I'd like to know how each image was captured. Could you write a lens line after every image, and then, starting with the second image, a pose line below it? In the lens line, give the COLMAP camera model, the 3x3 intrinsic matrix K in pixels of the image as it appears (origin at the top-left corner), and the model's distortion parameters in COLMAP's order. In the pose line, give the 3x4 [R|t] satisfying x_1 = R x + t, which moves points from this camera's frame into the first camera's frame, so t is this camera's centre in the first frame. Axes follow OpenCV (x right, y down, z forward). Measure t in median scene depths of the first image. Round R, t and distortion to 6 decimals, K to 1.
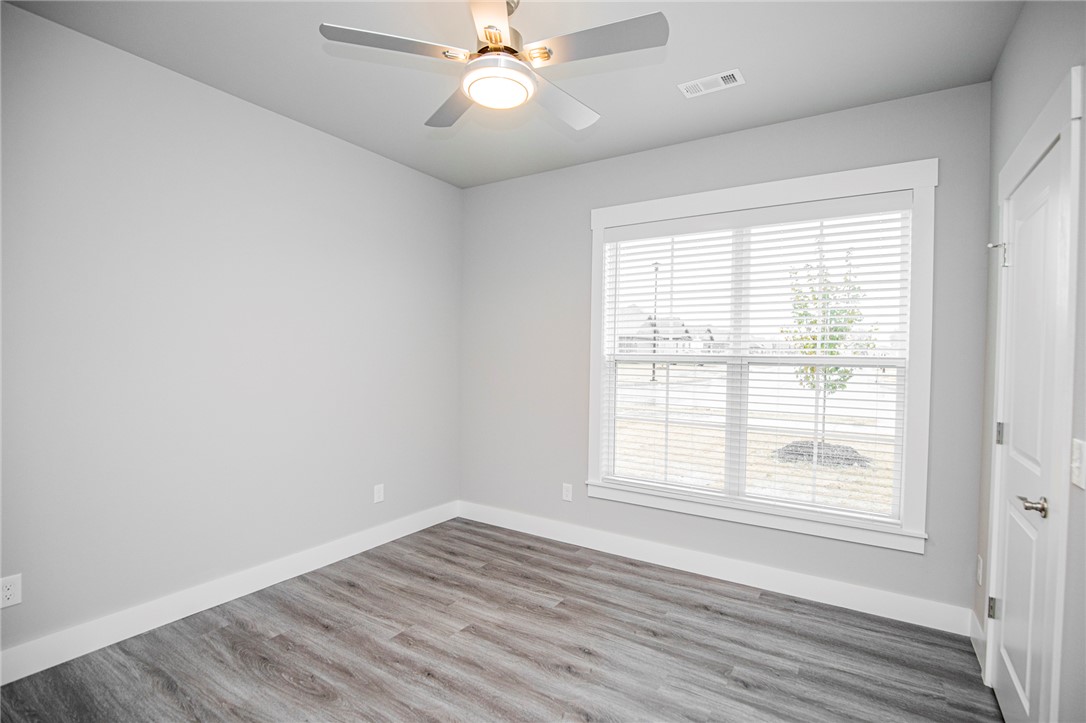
lens RADIAL K [[506.1, 0, 552.7], [0, 506.1, 363.7], [0, 0, 1]] dist [-0.034498, 0.005811]
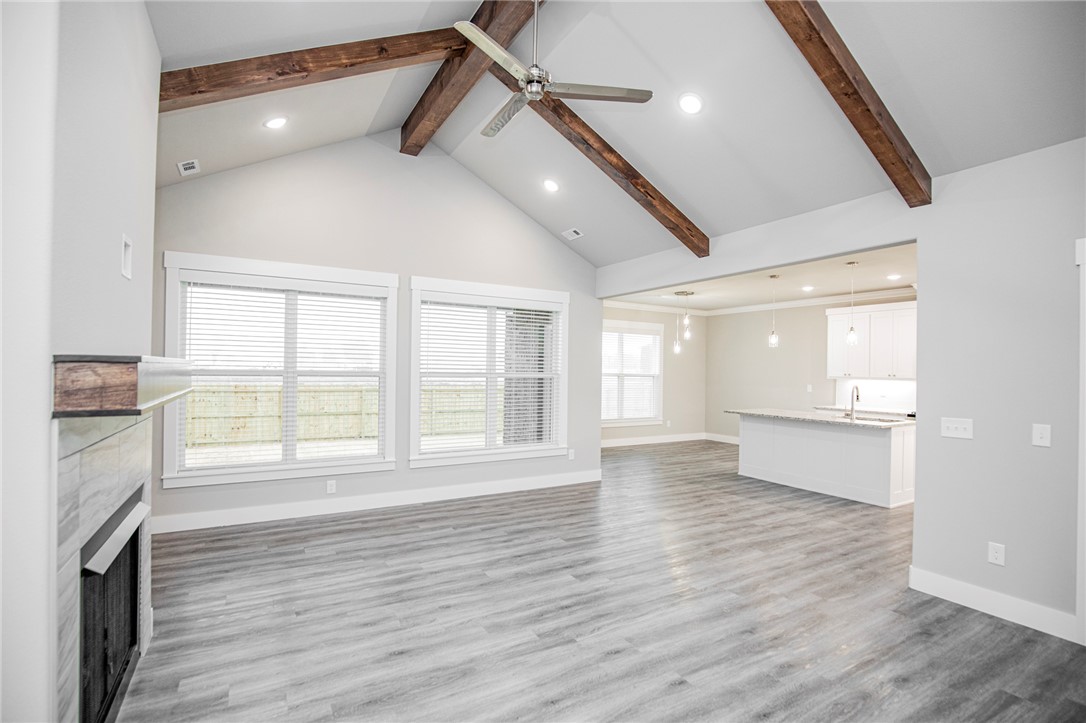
lens RADIAL K [[506.1, 0, 552.7], [0, 506.1, 363.7], [0, 0, 1]] dist [-0.034498, 0.005811]
pose [[0.434843, 0.010397, 0.900446, -2.397796], [0.005498, 0.999884, -0.014200, -0.032776], [-0.900490, 0.011125, 0.434735, 0.020011]]
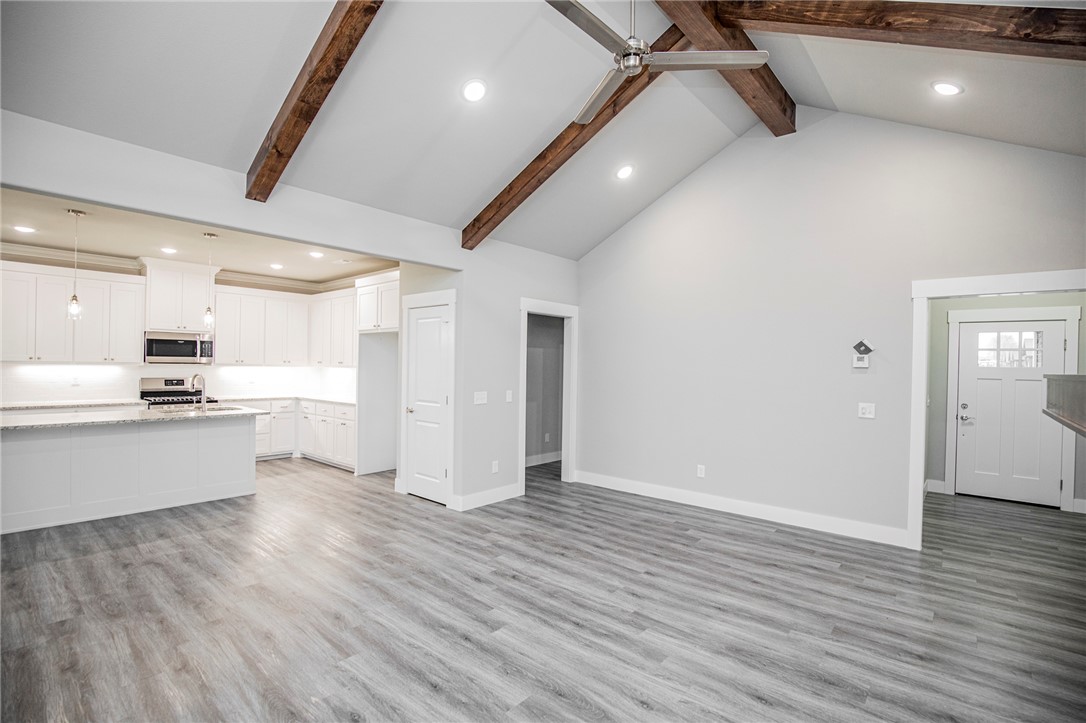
lens RADIAL K [[504.8, 0, 549.3], [0, 504.8, 367.3], [0, 0, 1]] dist [-0.033773, 0.004698]
pose [[-0.991210, -0.024936, 0.129924, -1.636070], [-0.021523, 0.999387, 0.027609, -0.059094], [-0.130533, 0.024570, -0.991139, 1.197758]]
